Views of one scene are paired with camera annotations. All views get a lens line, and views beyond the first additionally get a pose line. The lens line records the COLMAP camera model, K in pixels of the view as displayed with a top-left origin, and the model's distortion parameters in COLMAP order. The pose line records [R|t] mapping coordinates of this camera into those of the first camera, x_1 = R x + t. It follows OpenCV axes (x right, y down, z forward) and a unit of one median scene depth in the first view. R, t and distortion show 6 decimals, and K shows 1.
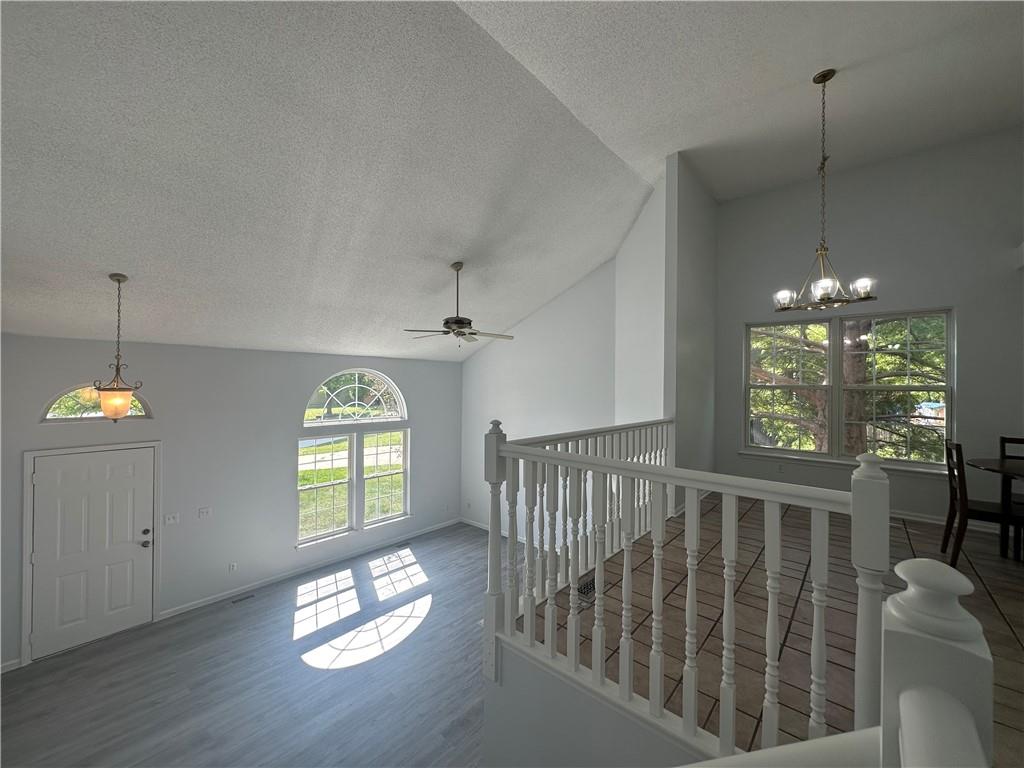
lens RADIAL K [[407.8, 0, 512.4], [0, 407.8, 381.1], [0, 0, 1]] dist [-0.006386, 0.002116]
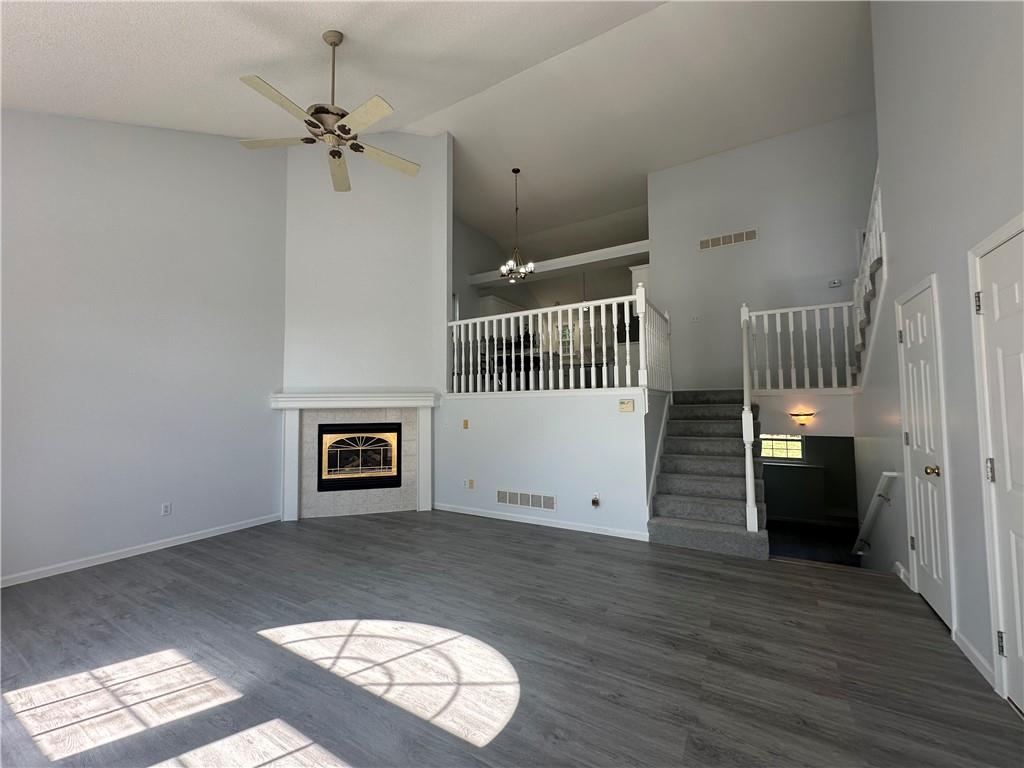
lens RADIAL K [[407.8, 0, 509.8], [0, 407.8, 385.5], [0, 0, 1]] dist [-0.006386, 0.002116]
pose [[-0.193251, 0.046893, 0.980028, -0.803189], [0.006677, 0.998897, -0.046479, 0.305463], [-0.981127, -0.002438, -0.193351, 0.881275]]
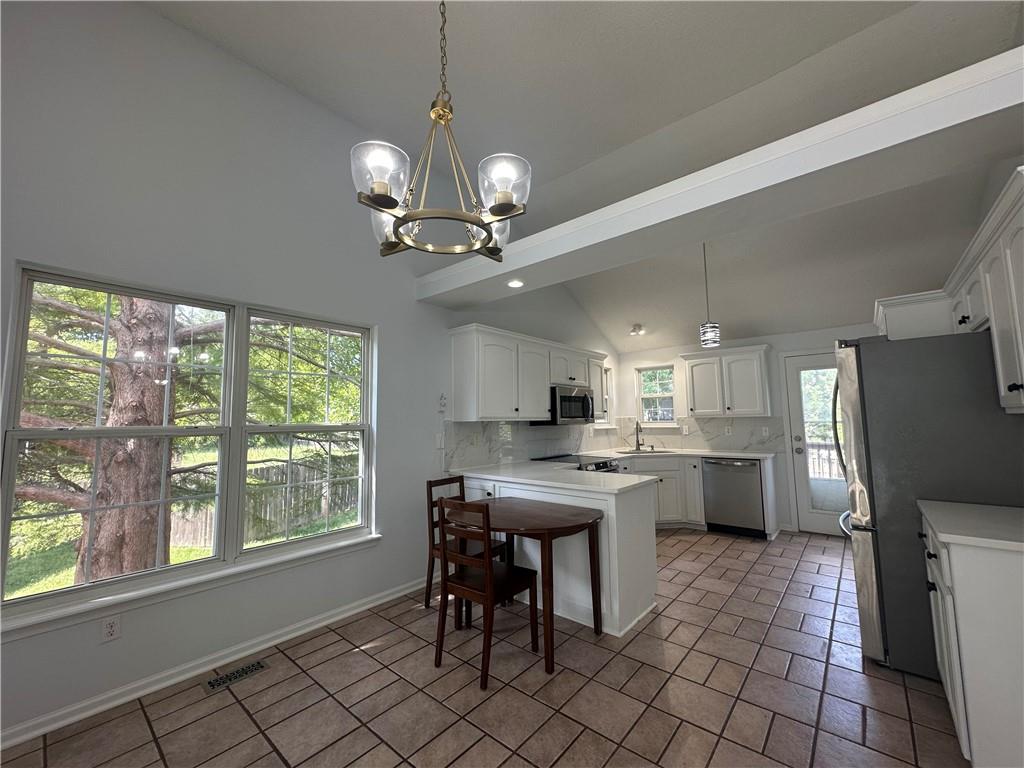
lens RADIAL K [[407.8, 0, 512.8], [0, 407.8, 380.8], [0, 0, 1]] dist [-0.006386, 0.002116]
pose [[-0.004867, 0.091401, 0.995802, 0.209844], [0.011870, 0.995749, -0.091338, 0.004217], [-0.999918, 0.011376, -0.005931, 0.559483]]
